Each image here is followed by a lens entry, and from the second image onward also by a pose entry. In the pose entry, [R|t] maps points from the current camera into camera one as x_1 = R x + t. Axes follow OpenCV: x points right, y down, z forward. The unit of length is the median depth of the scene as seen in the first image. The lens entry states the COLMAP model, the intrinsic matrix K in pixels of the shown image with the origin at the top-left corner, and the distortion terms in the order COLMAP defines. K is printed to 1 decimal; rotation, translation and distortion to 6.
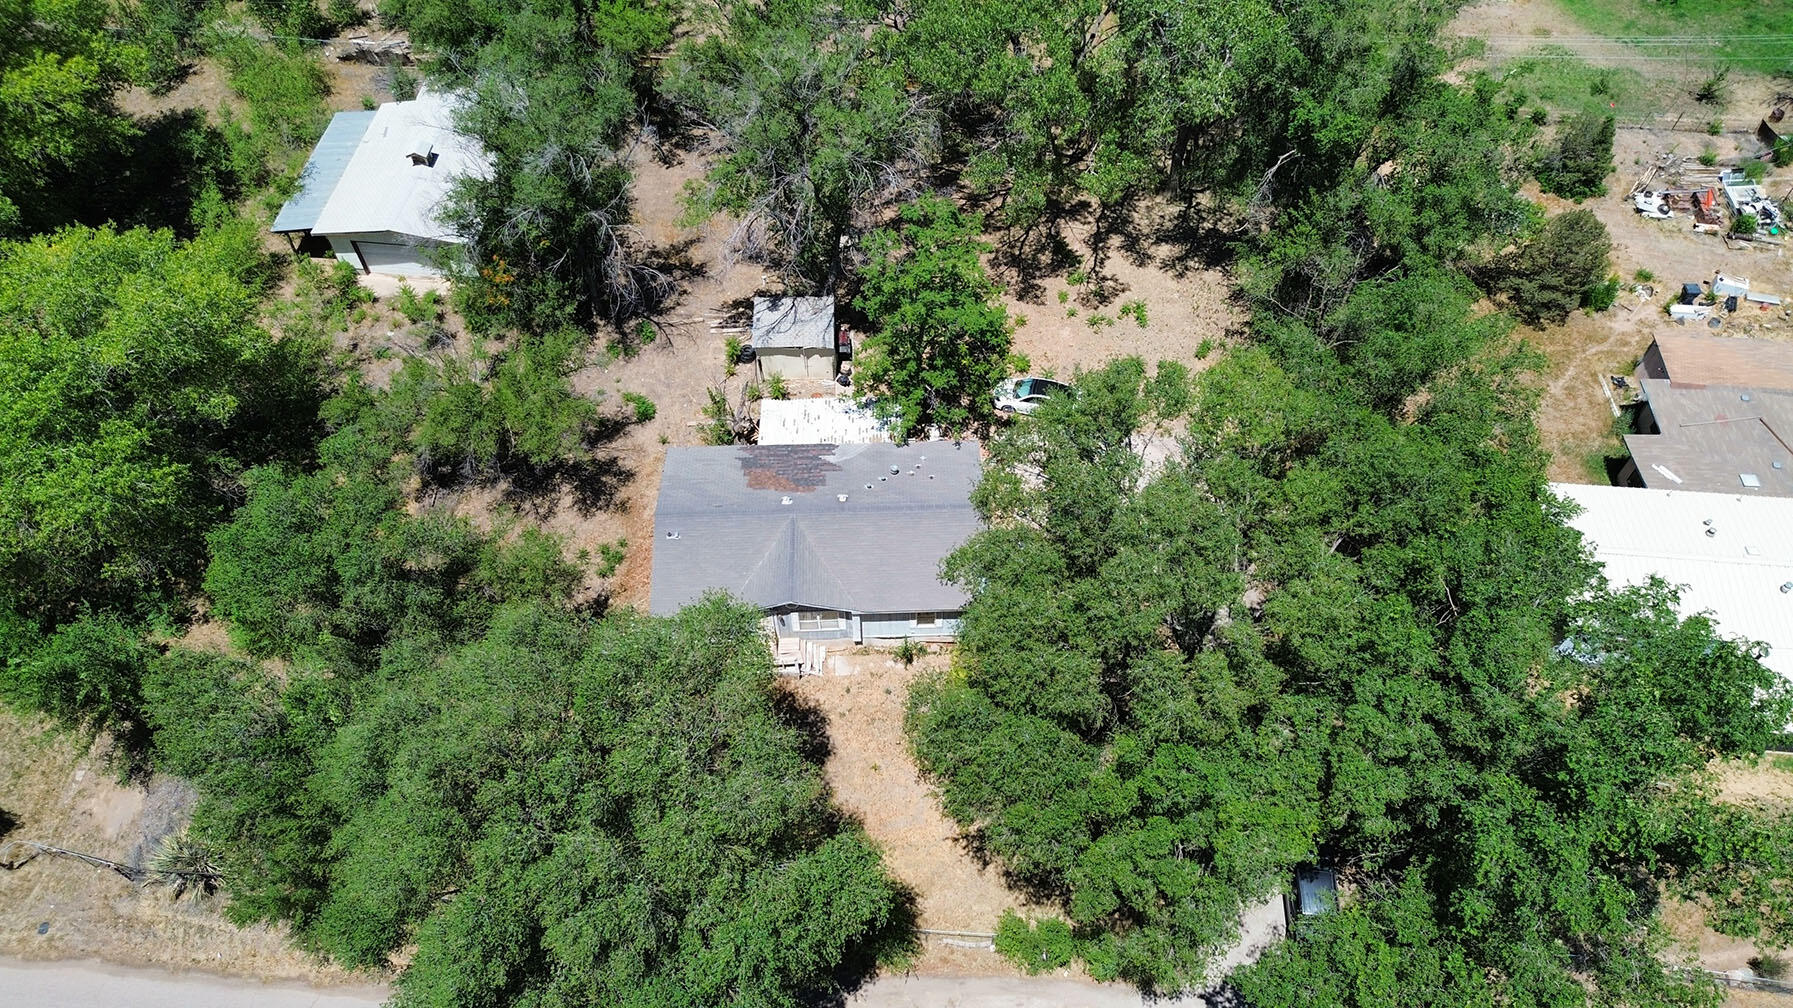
lens RADIAL K [[1284.0, 0, 888.4], [0, 1284.0, 496.2], [0, 0, 1]] dist [0.060912, -0.069636]
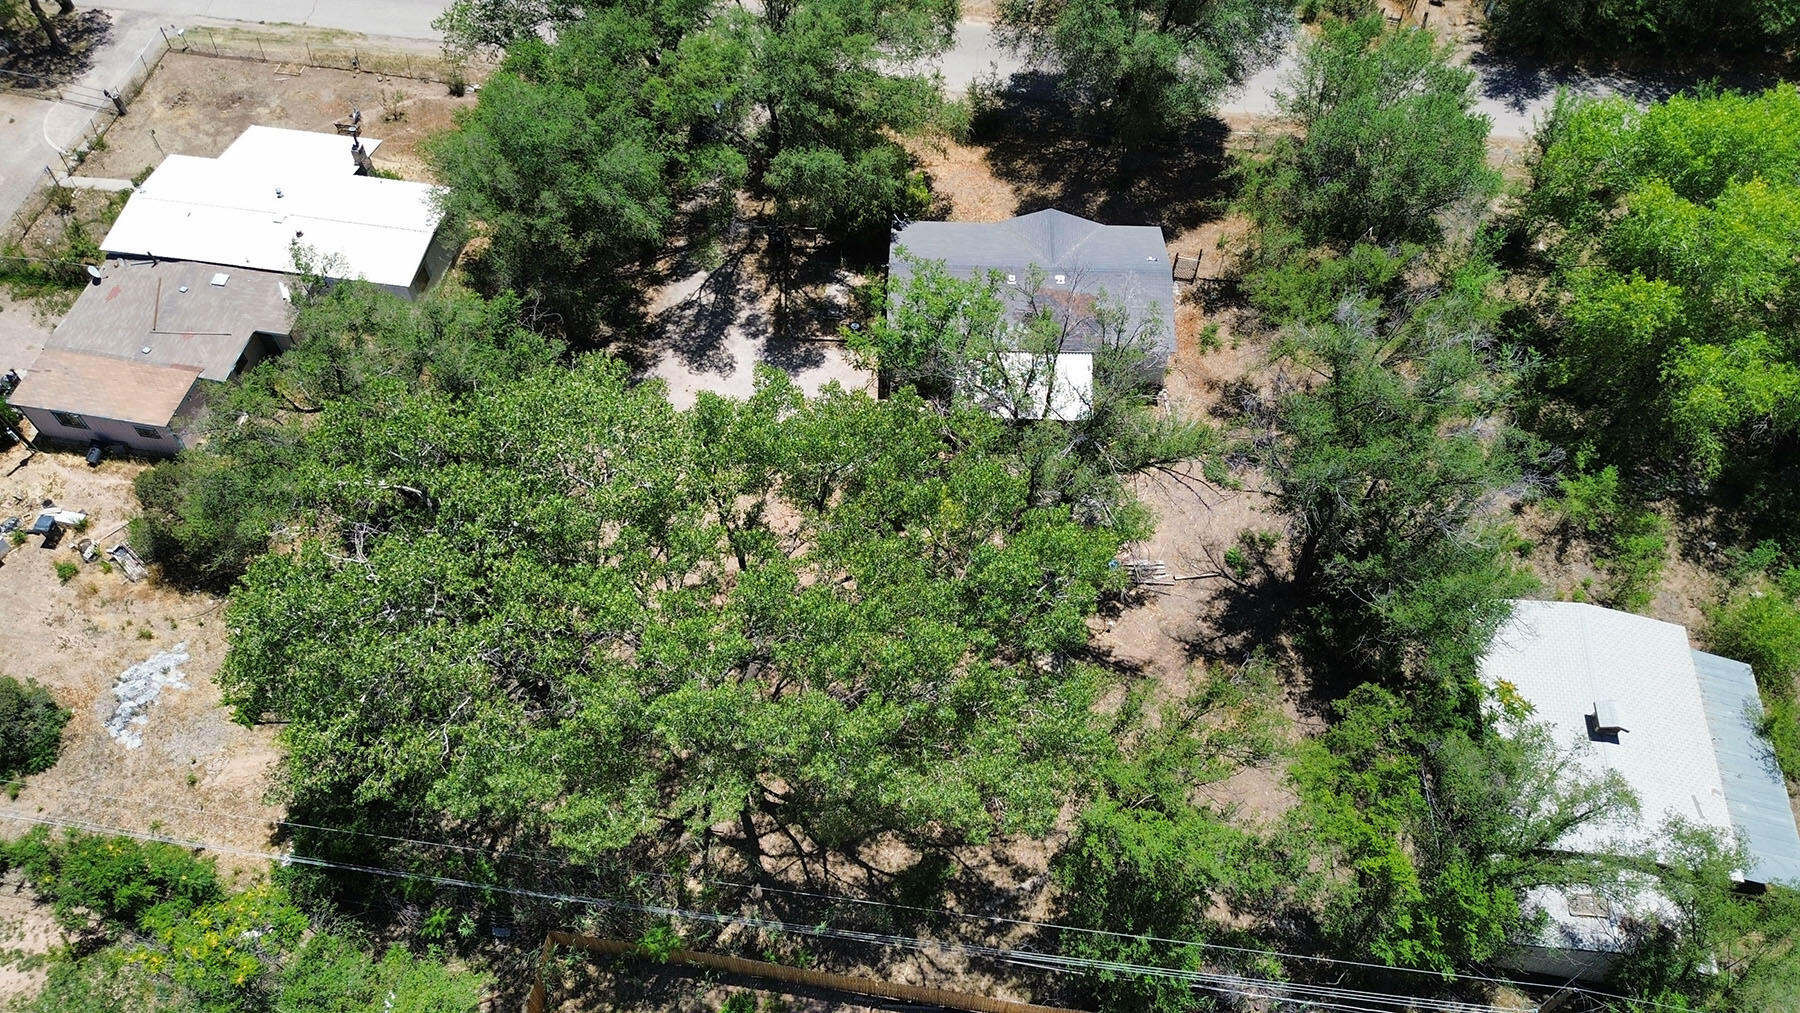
lens RADIAL K [[1289.0, 0, 894.3], [0, 1289.0, 520.1], [0, 0, 1]] dist [0.060912, -0.069636]
pose [[-0.998380, -0.045166, 0.034591, 0.017813], [0.046113, -0.286372, 0.957008, -1.050685], [-0.033319, 0.957053, 0.287991, 0.779196]]
